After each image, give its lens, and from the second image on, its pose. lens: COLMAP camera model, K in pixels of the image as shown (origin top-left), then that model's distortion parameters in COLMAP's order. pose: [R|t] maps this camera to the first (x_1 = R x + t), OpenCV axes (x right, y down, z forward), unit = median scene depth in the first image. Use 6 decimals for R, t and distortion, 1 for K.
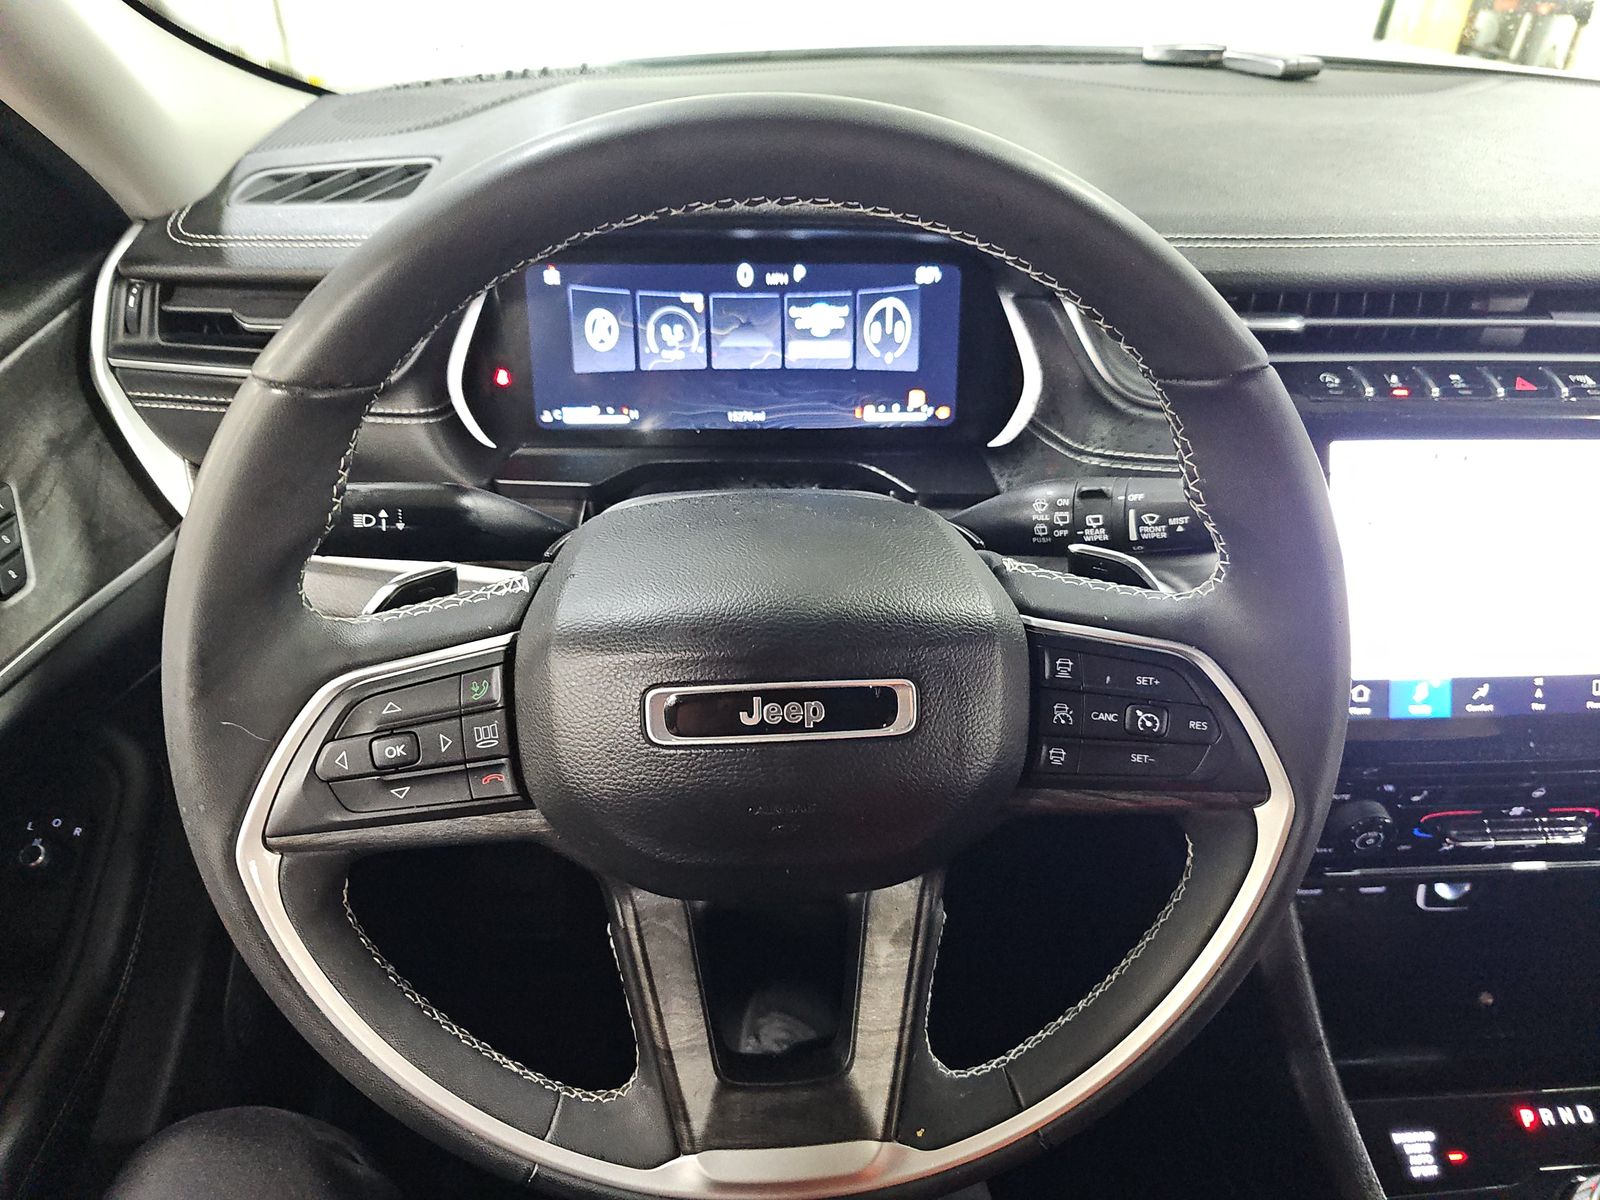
lens RADIAL K [[1059.8, 0, 800.0], [0, 1059.8, 600.0], [0, 0, 1]] dist [0.004968, 0.001779]
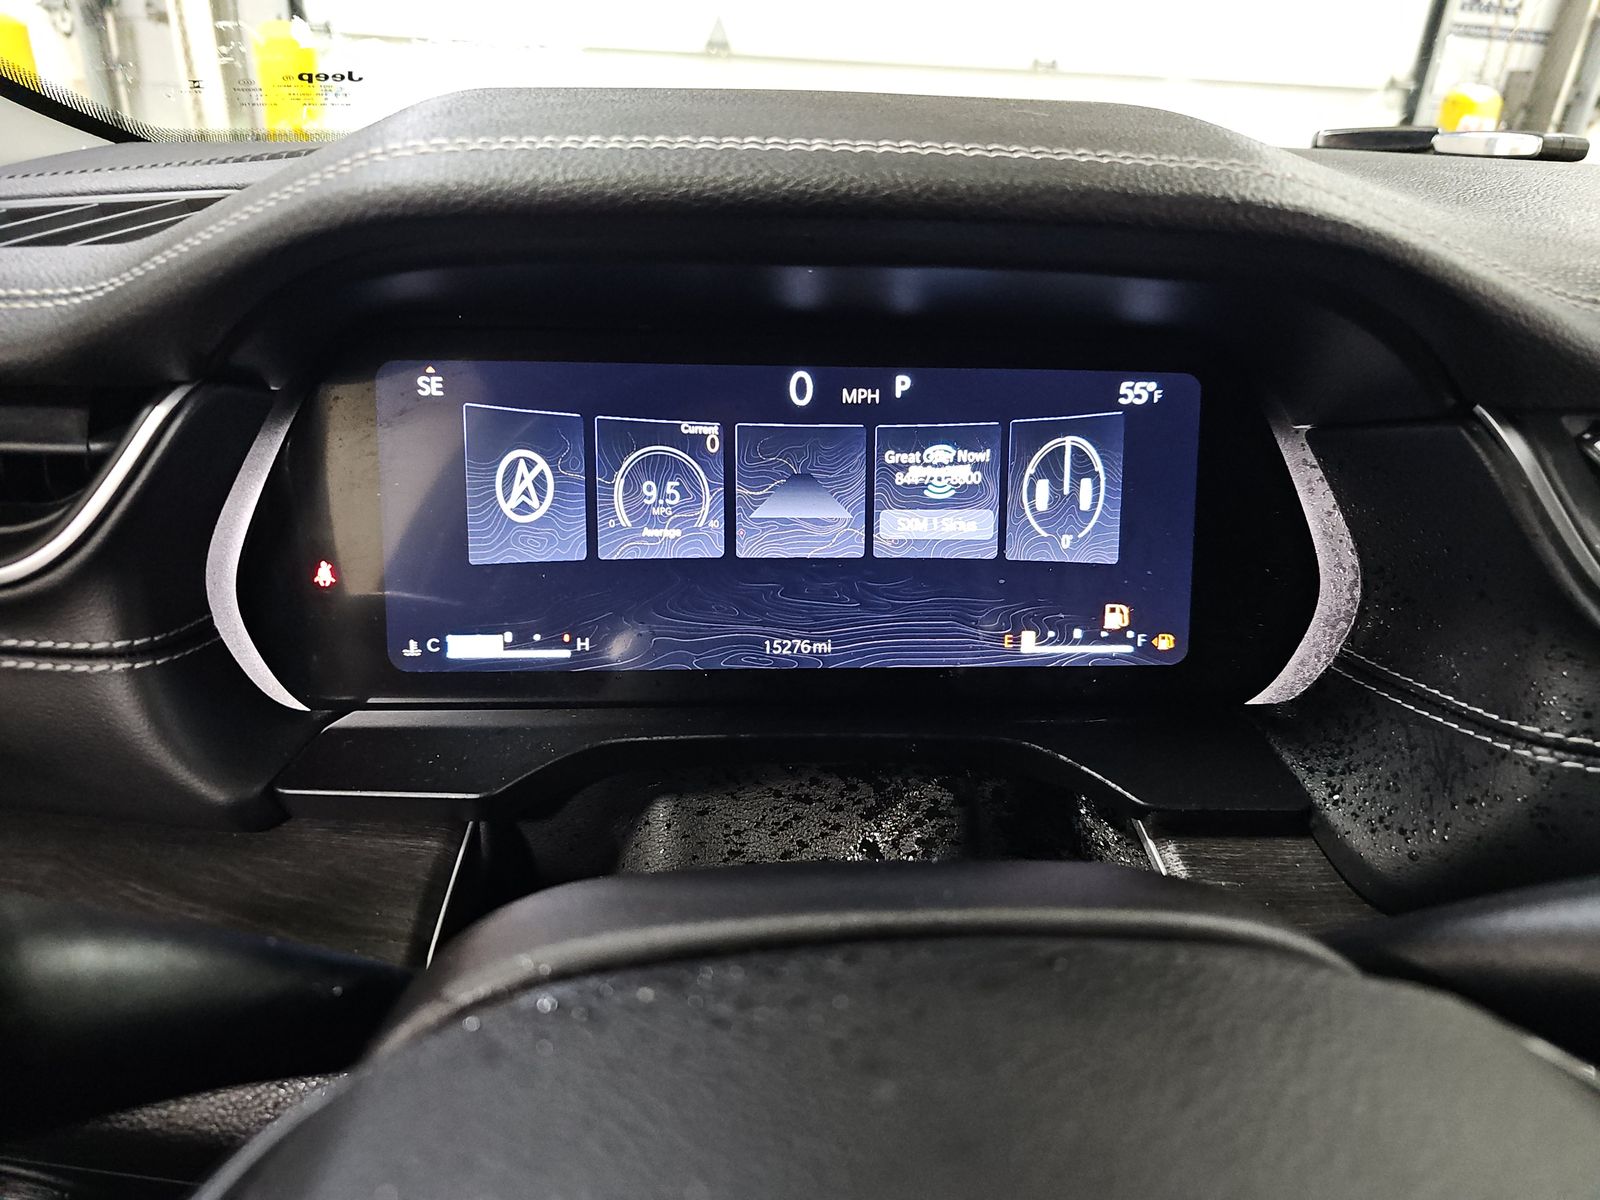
lens RADIAL K [[1059.8, 0, 800.0], [0, 1059.8, 600.0], [0, 0, 1]] dist [0.004968, 0.001779]
pose [[0.999947, 0.005281, 0.008804, -0.055979], [-0.003670, 0.984754, -0.173912, -0.108202], [-0.009589, 0.173870, 0.984722, 0.491307]]
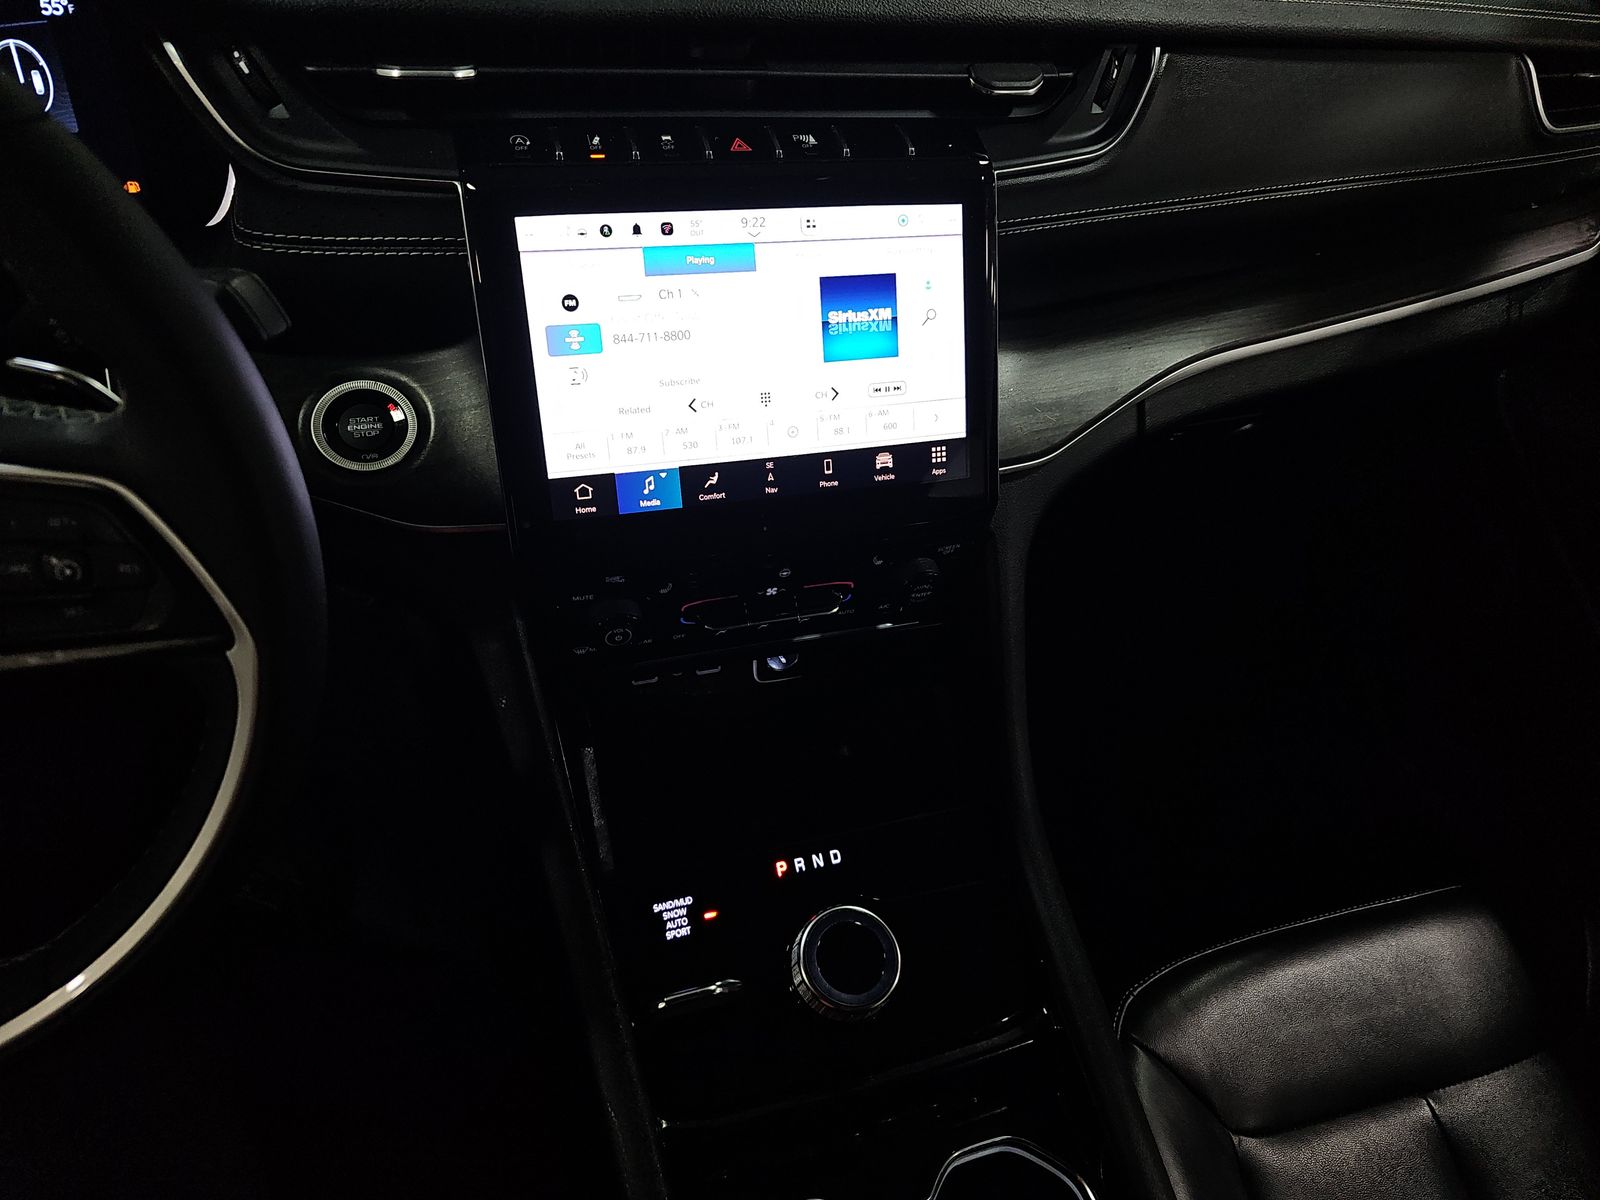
lens RADIAL K [[1040.0, 0, 800.0], [0, 1040.0, 600.0], [0, 0, 1]] dist [0.048996, -0.039012]
pose [[0.972746, -0.103400, 0.207541, 0.456426], [0.058587, 0.975626, 0.211473, -0.004551], [-0.224349, -0.193550, 0.955095, 0.028566]]
